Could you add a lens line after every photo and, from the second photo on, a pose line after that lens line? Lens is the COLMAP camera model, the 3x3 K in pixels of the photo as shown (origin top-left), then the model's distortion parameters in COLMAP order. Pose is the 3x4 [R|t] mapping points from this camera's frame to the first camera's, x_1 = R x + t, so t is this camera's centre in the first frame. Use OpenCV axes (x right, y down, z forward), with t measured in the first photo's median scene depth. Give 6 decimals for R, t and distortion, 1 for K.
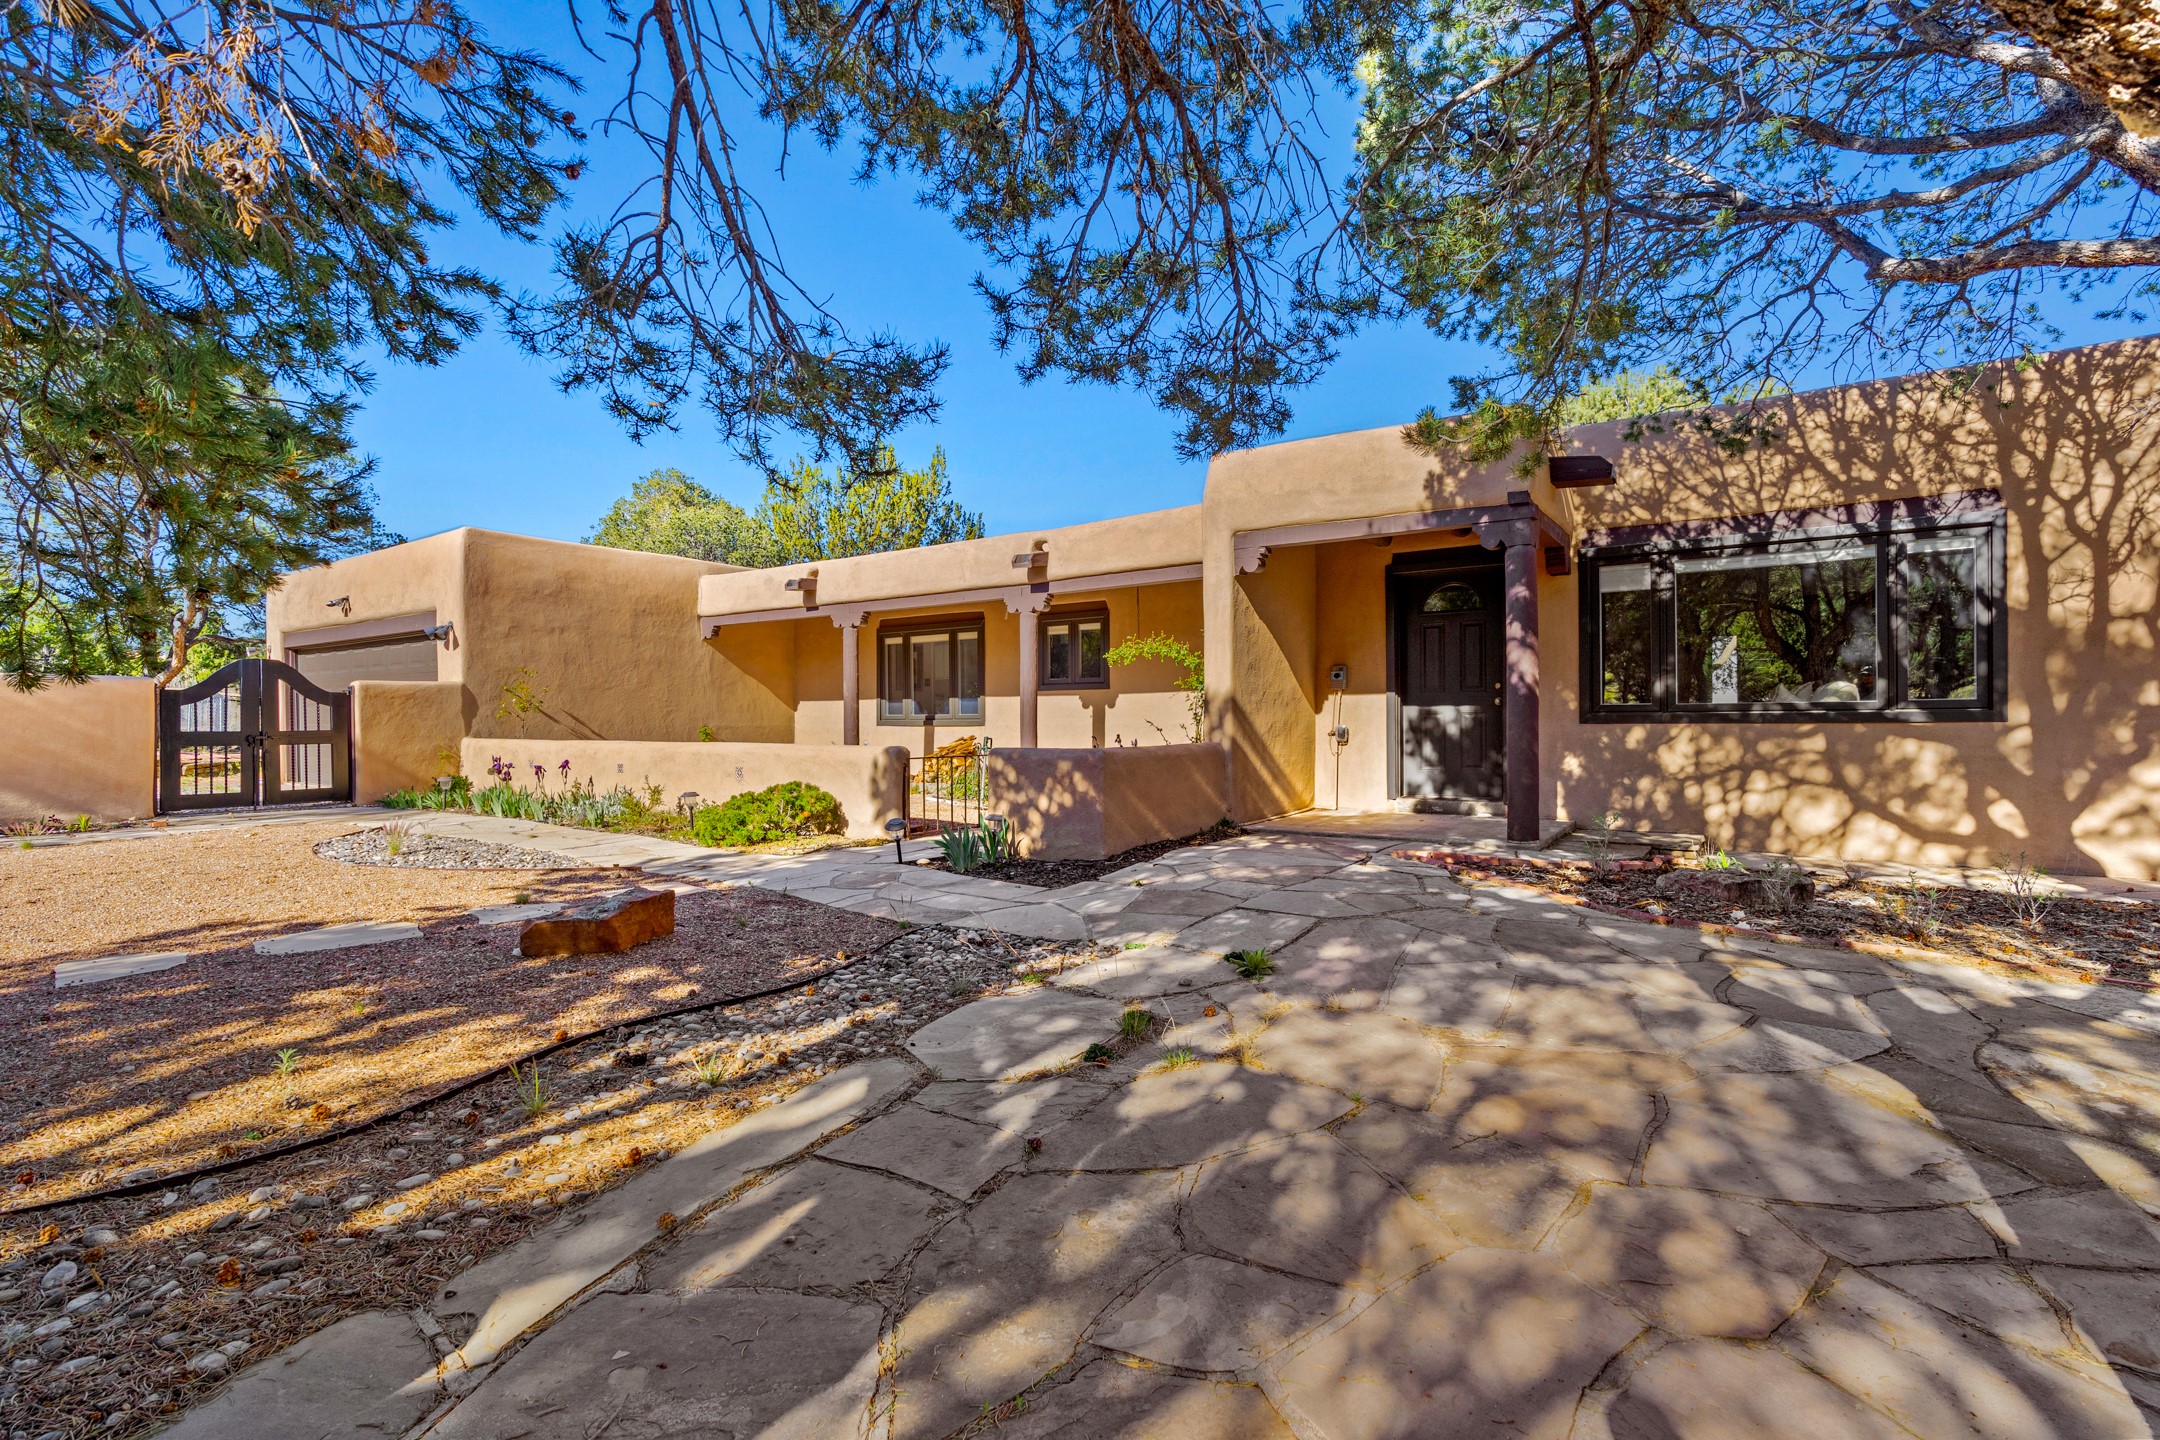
lens RADIAL K [[983.4, 0, 1078.1], [0, 983.4, 724.1], [0, 0, 1]] dist [-0.003663, -0.000415]
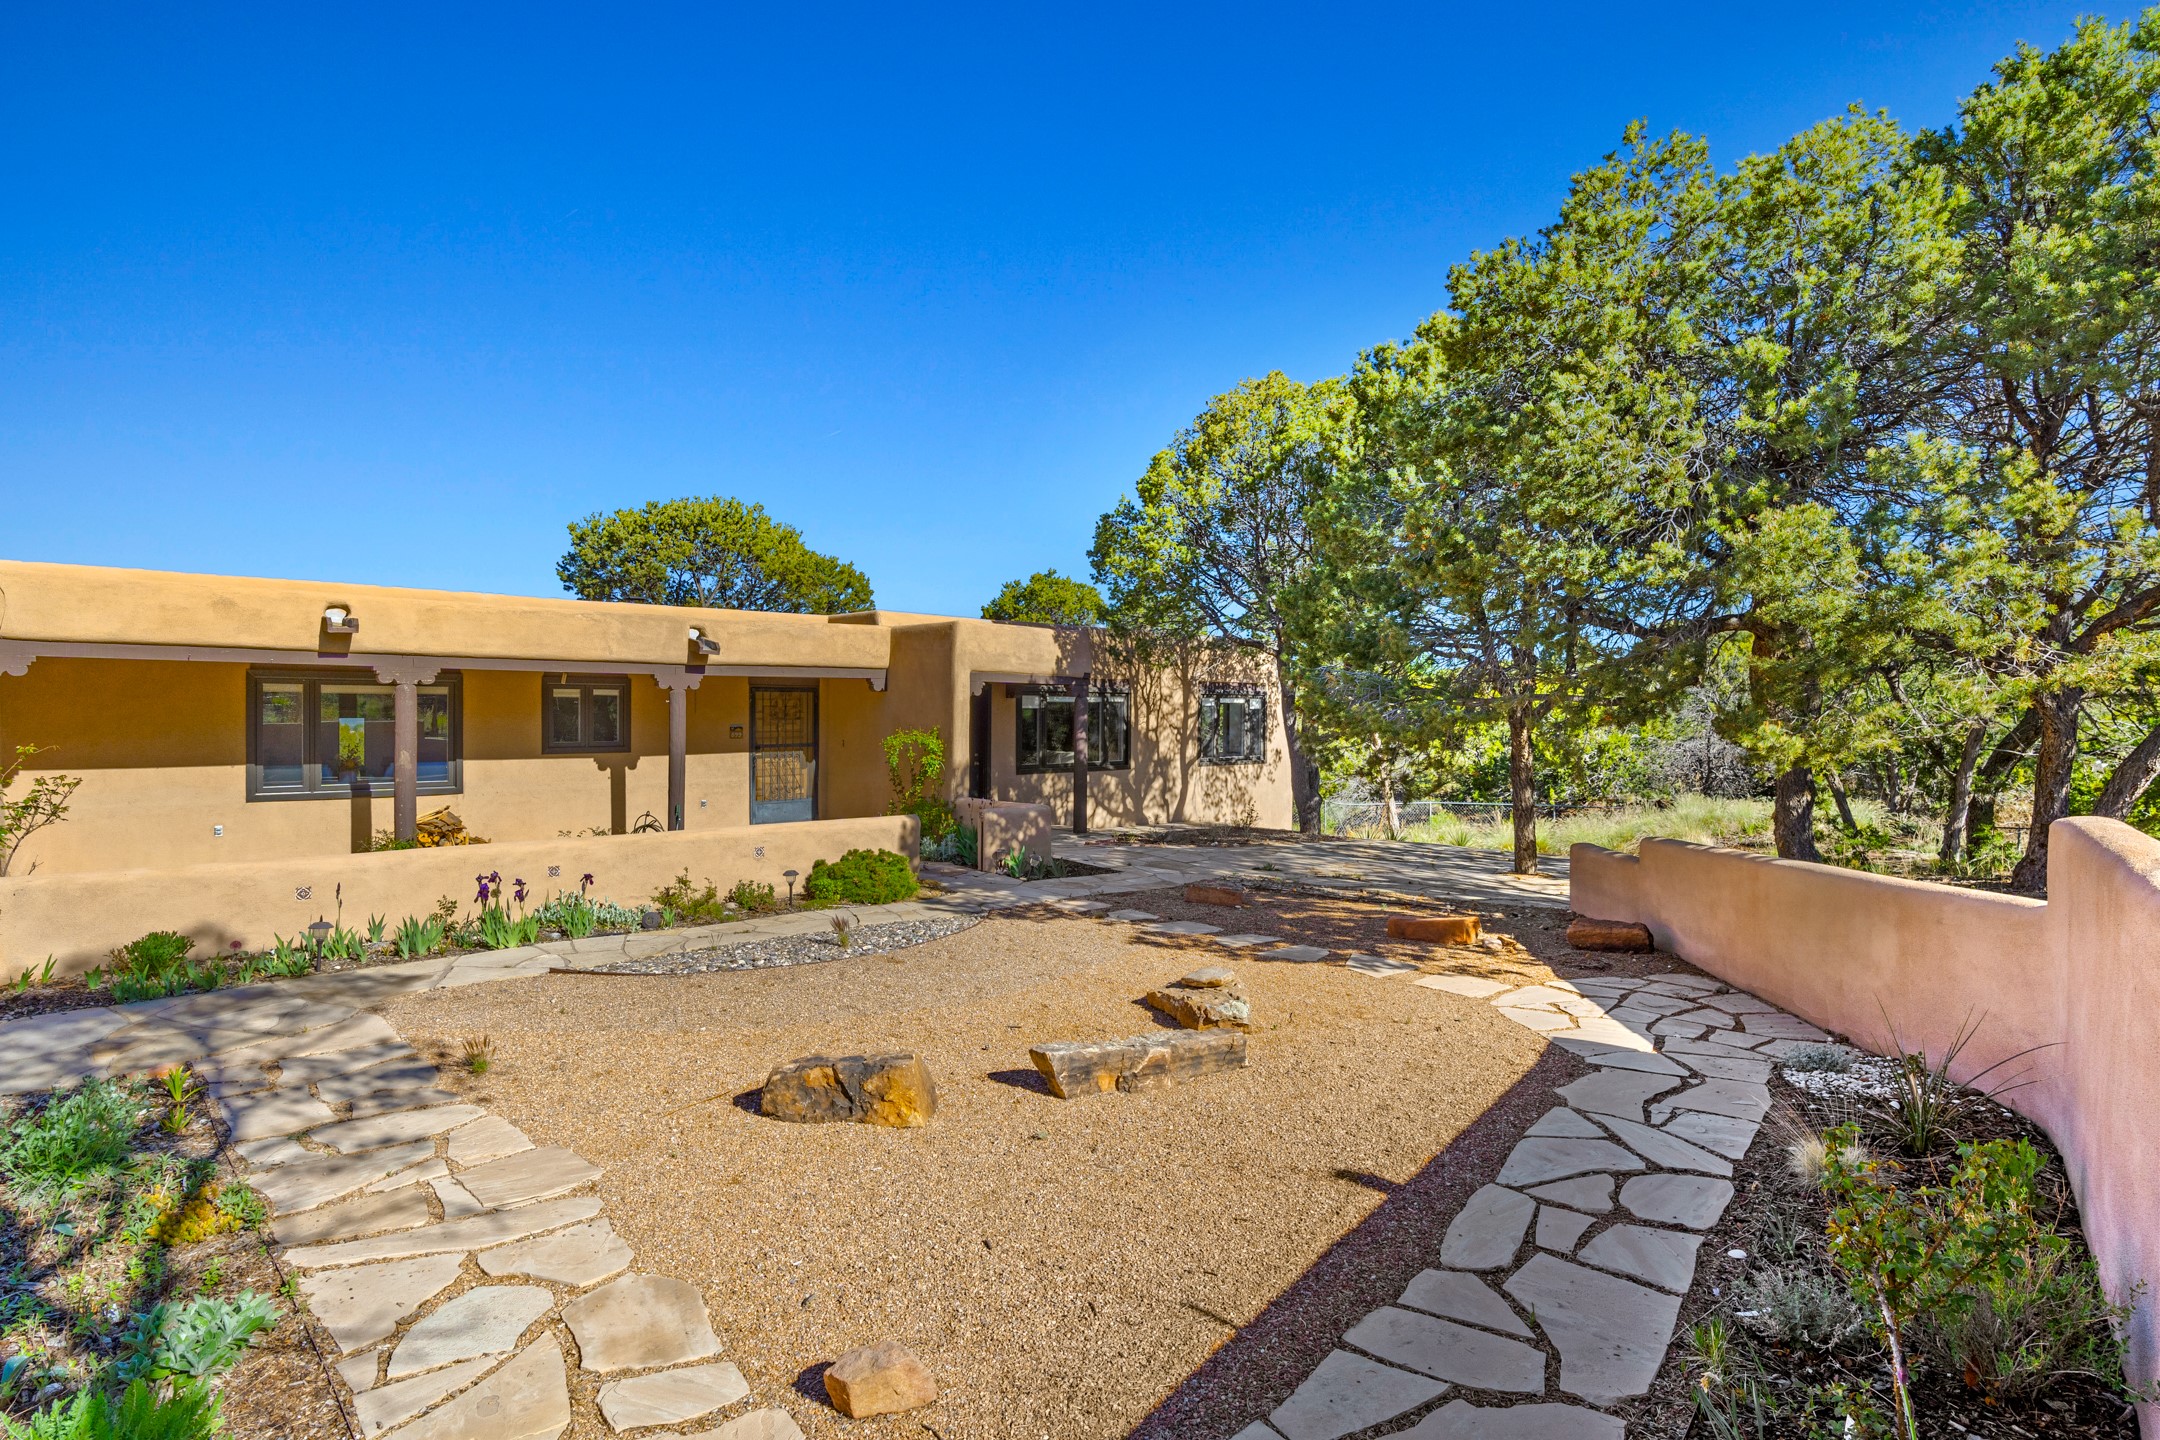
lens RADIAL K [[1119.2, 0, 1079.1], [0, 1119.2, 720.5], [0, 0, 1]] dist [-0.000146, -0.000021]
pose [[0.216829, -0.000370, 0.976209, -1.907827], [0.004247, 0.999991, -0.000564, -0.120719], [-0.976200, 0.004268, 0.216829, 0.450083]]
